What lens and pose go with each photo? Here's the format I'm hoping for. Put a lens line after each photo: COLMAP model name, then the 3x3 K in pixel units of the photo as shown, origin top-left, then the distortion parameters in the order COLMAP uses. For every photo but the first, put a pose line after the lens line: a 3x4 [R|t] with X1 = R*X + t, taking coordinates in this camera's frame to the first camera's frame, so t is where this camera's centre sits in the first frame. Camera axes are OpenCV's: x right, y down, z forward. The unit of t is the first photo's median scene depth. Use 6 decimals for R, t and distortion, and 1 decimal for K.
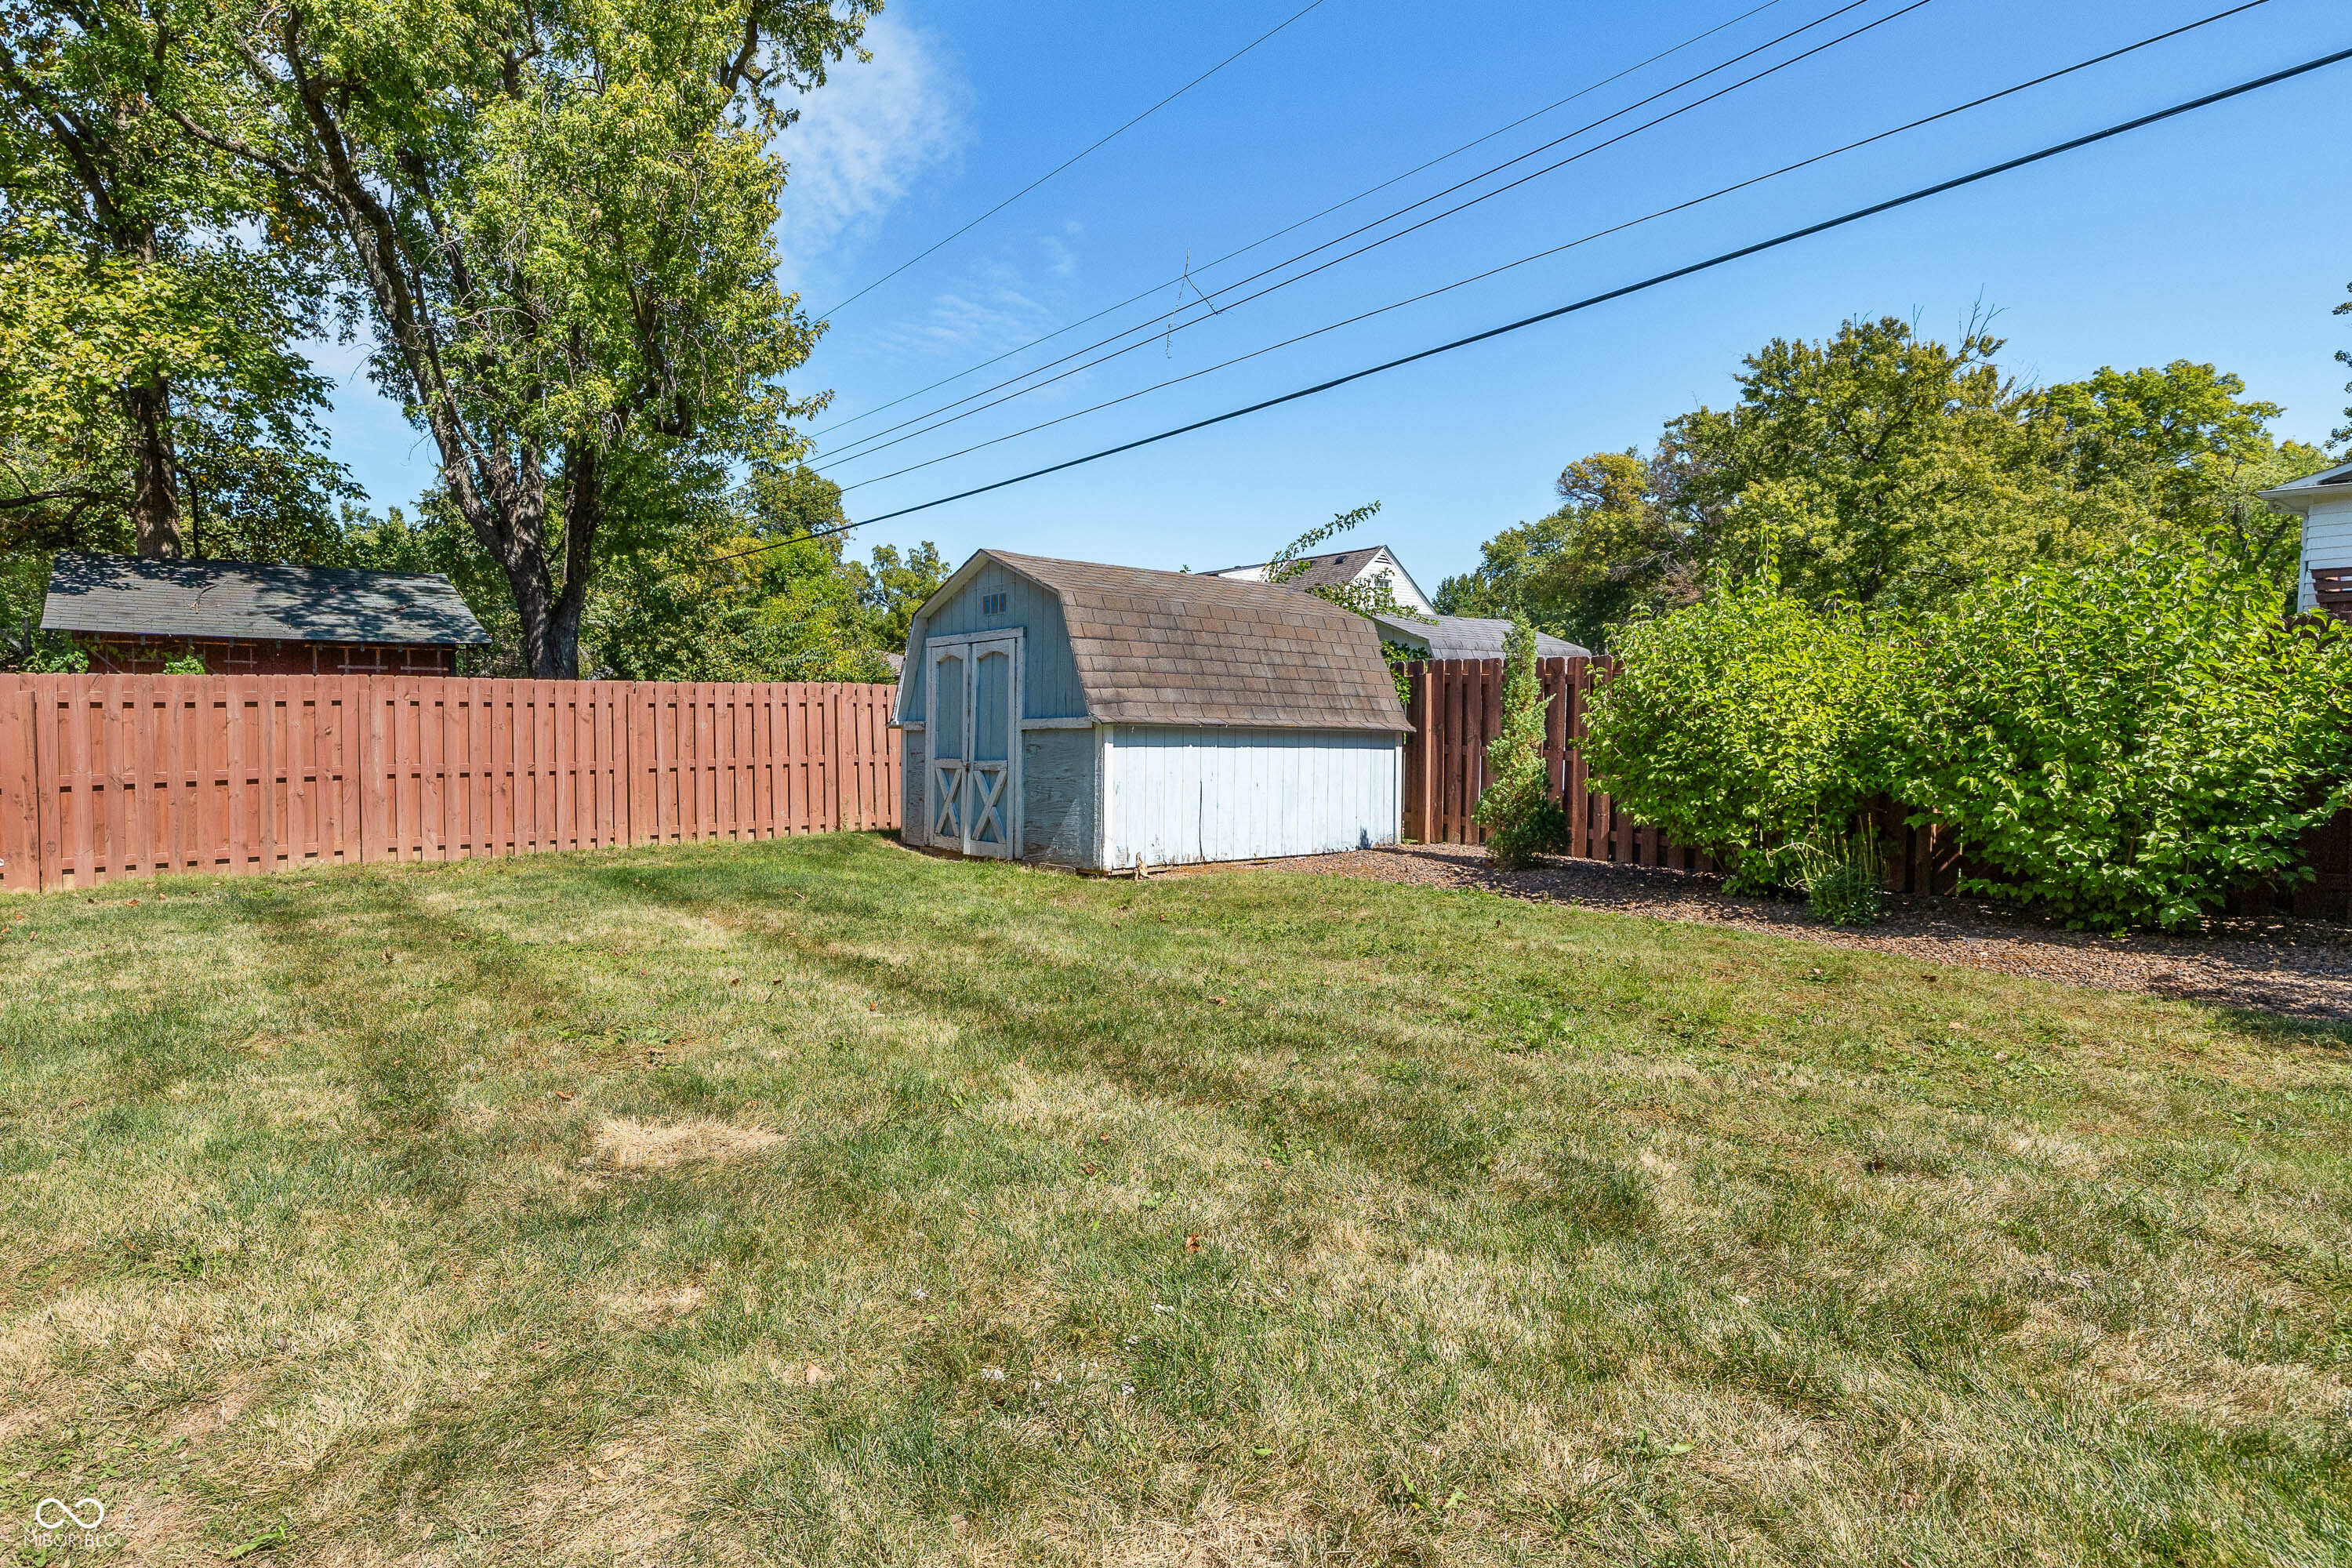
lens RADIAL K [[996.4, 0, 1180.0], [0, 996.4, 775.1], [0, 0, 1]] dist [-0.000266, -0.000160]
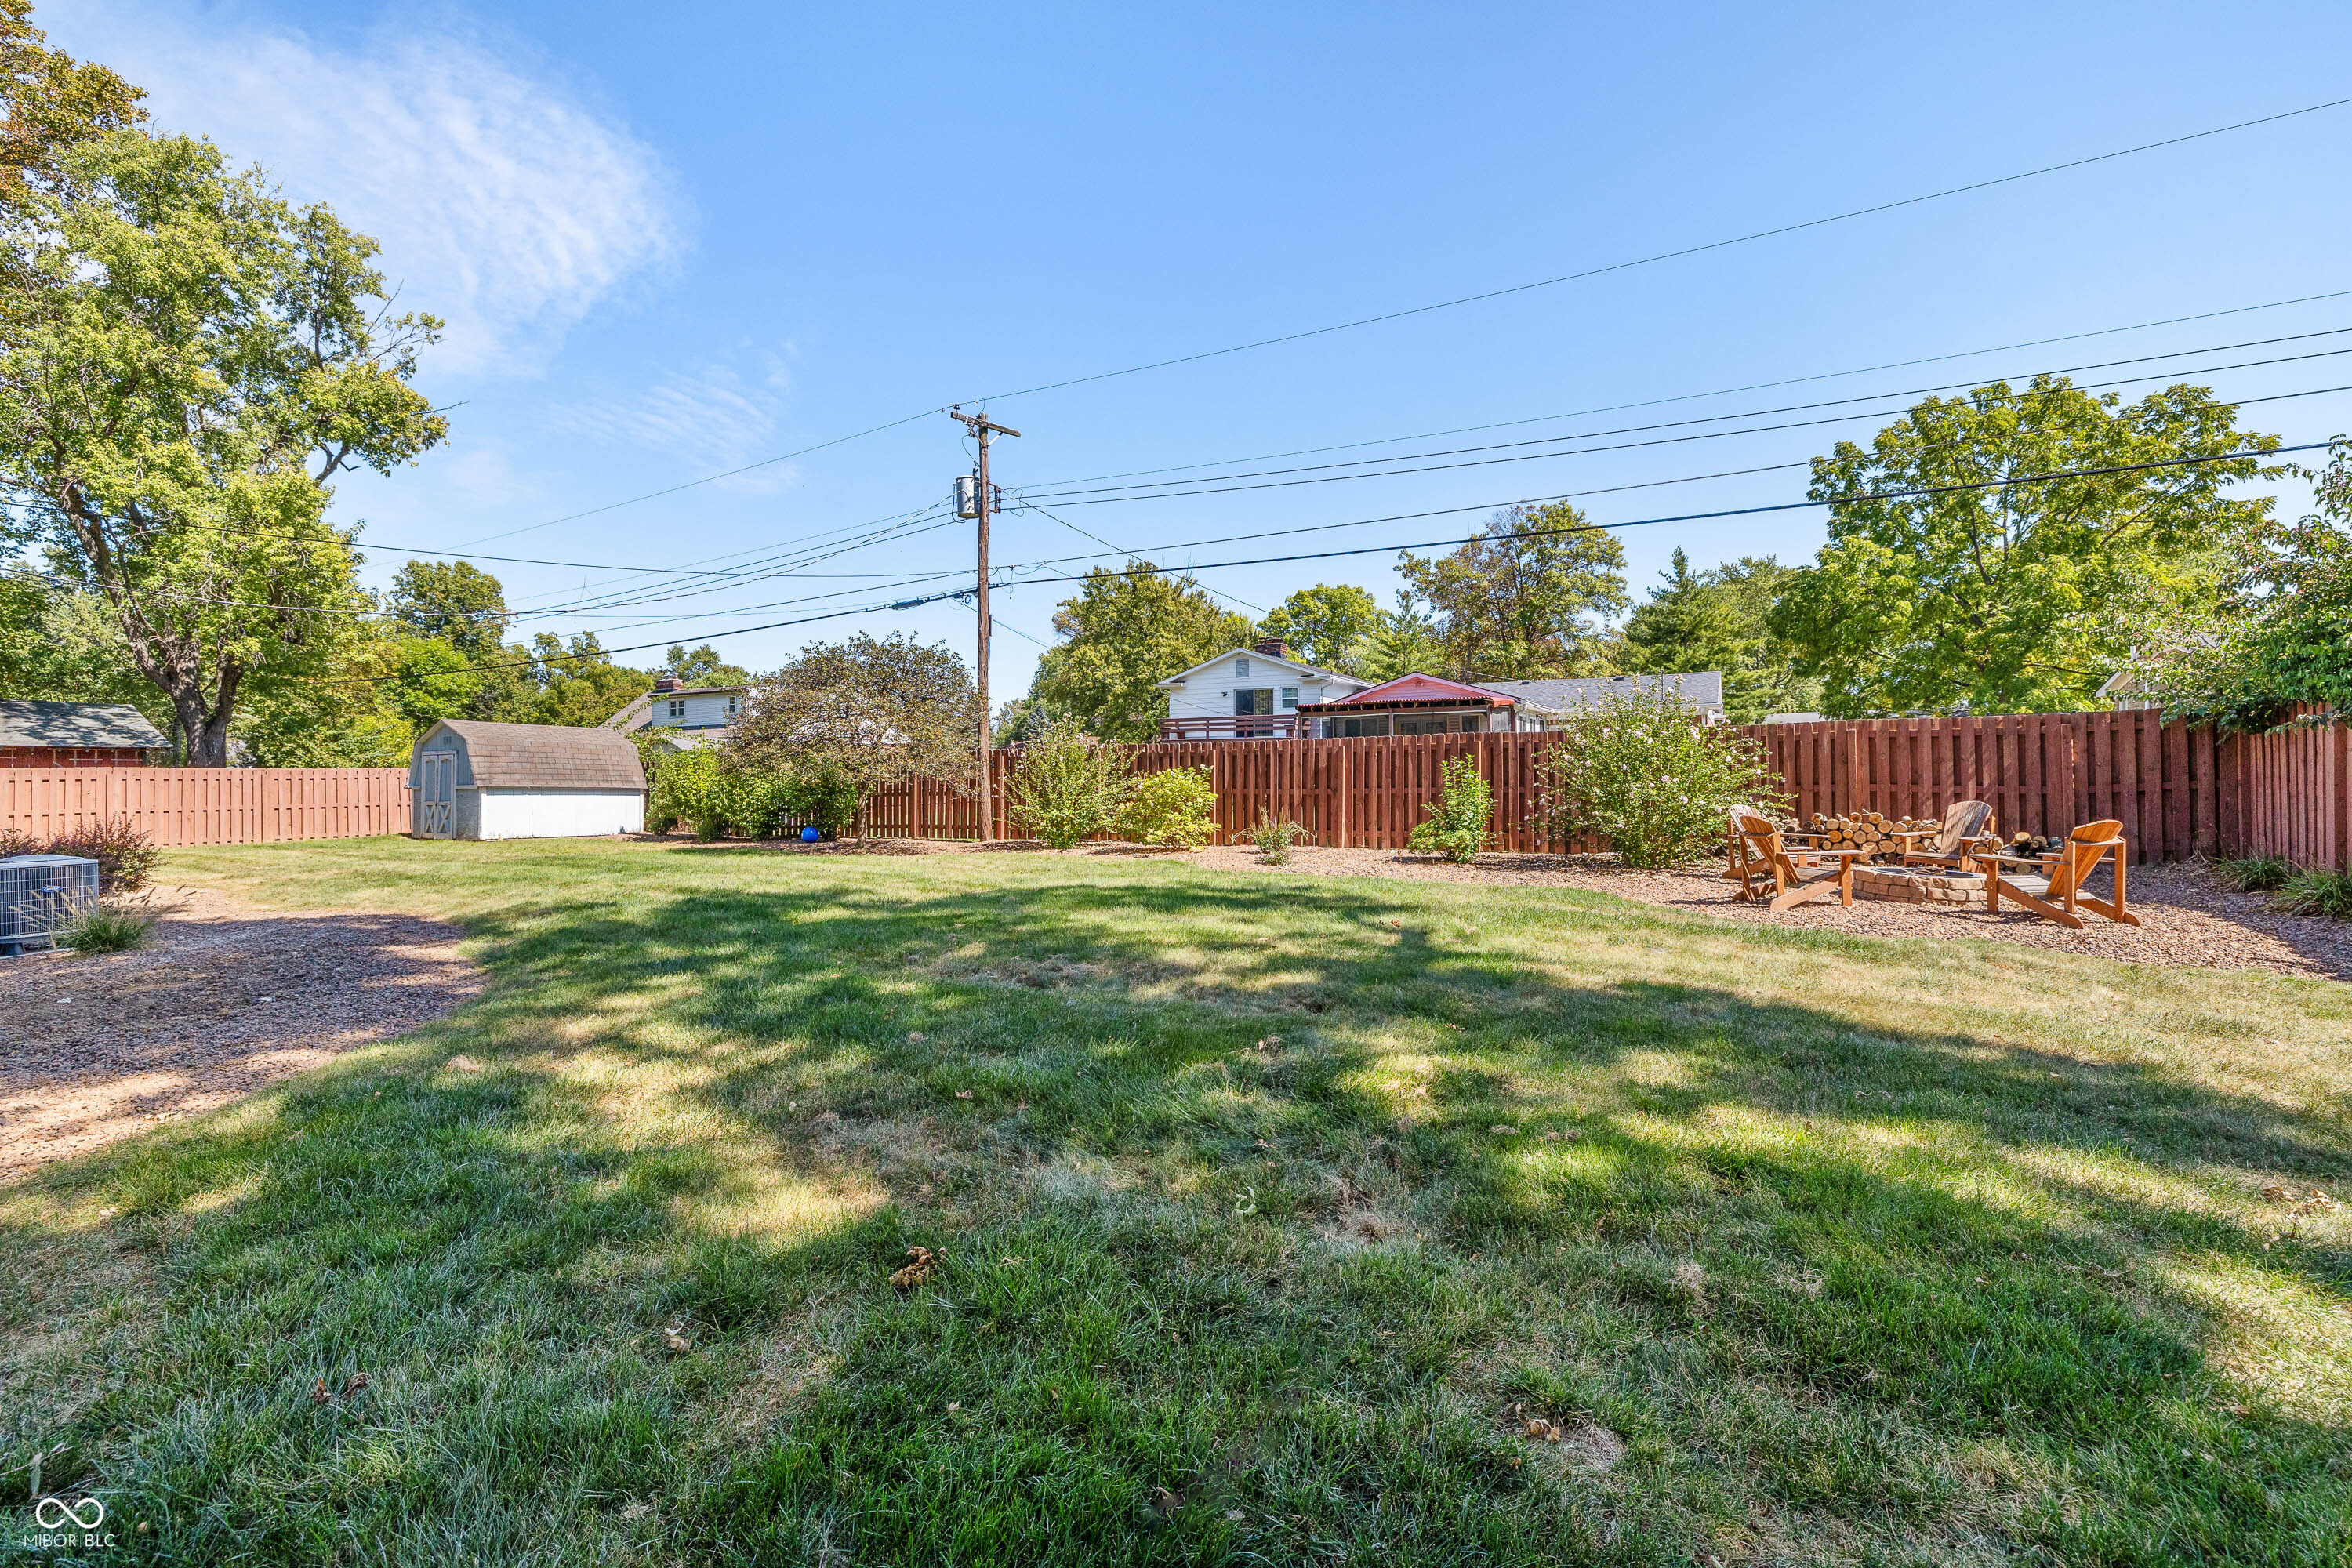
lens RADIAL K [[877.2, 0, 1220.0], [0, 877.2, 769.7], [0, 0, 1]] dist [0.000669, -0.000290]
pose [[0.946848, -0.003014, 0.321667, 0.622528], [0.023203, 0.997991, -0.058946, 0.053632], [-0.320843, 0.063276, 0.945016, -1.141091]]
